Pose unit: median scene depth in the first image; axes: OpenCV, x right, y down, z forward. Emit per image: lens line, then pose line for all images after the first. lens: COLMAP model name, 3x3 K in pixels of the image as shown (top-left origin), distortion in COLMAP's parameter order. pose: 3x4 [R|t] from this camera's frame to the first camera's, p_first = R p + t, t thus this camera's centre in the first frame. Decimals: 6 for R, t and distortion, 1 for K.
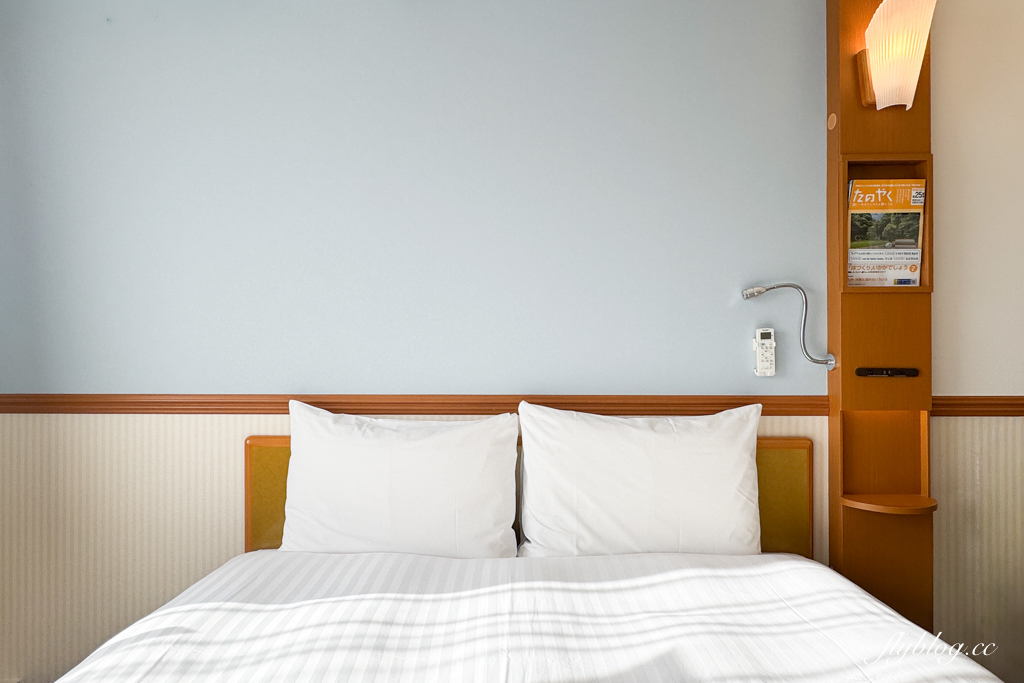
lens RADIAL K [[611.0, 0, 512.0], [0, 611.0, 341.5], [0, 0, 1]] dist [0.001219, -0.000106]
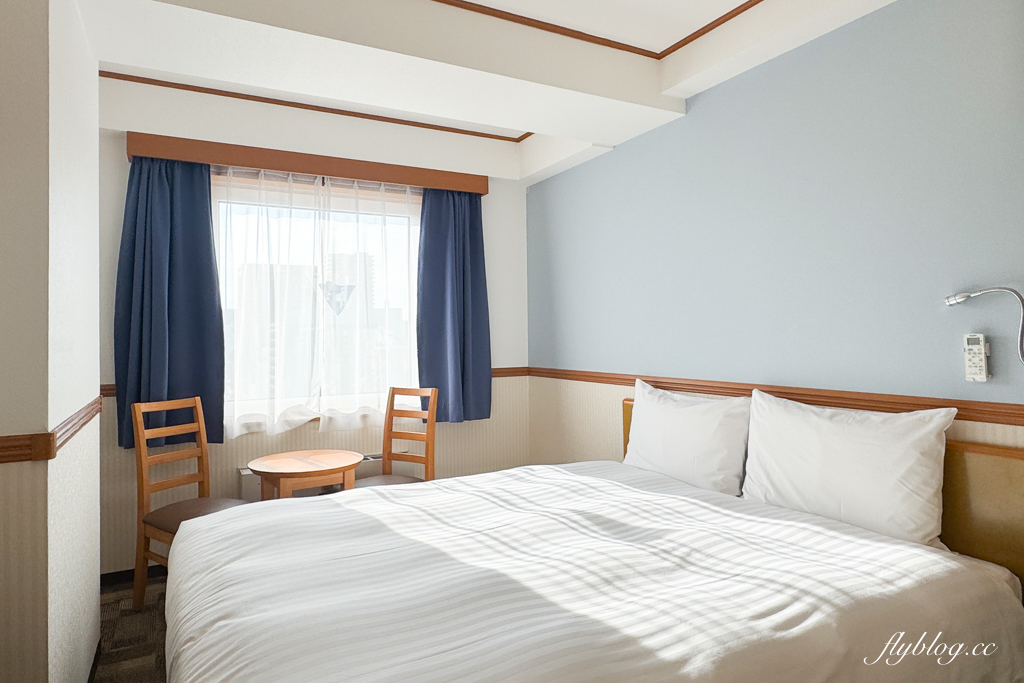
lens RADIAL K [[571.5, 0, 512.0], [0, 571.5, 341.5], [0, 0, 1]] dist [0.001845, 0.000751]
pose [[0.523544, 0.002202, -0.851996, 0.840435], [0.001369, 0.999993, 0.003426, -0.013731], [0.851998, -0.002960, 0.523537, -0.133931]]
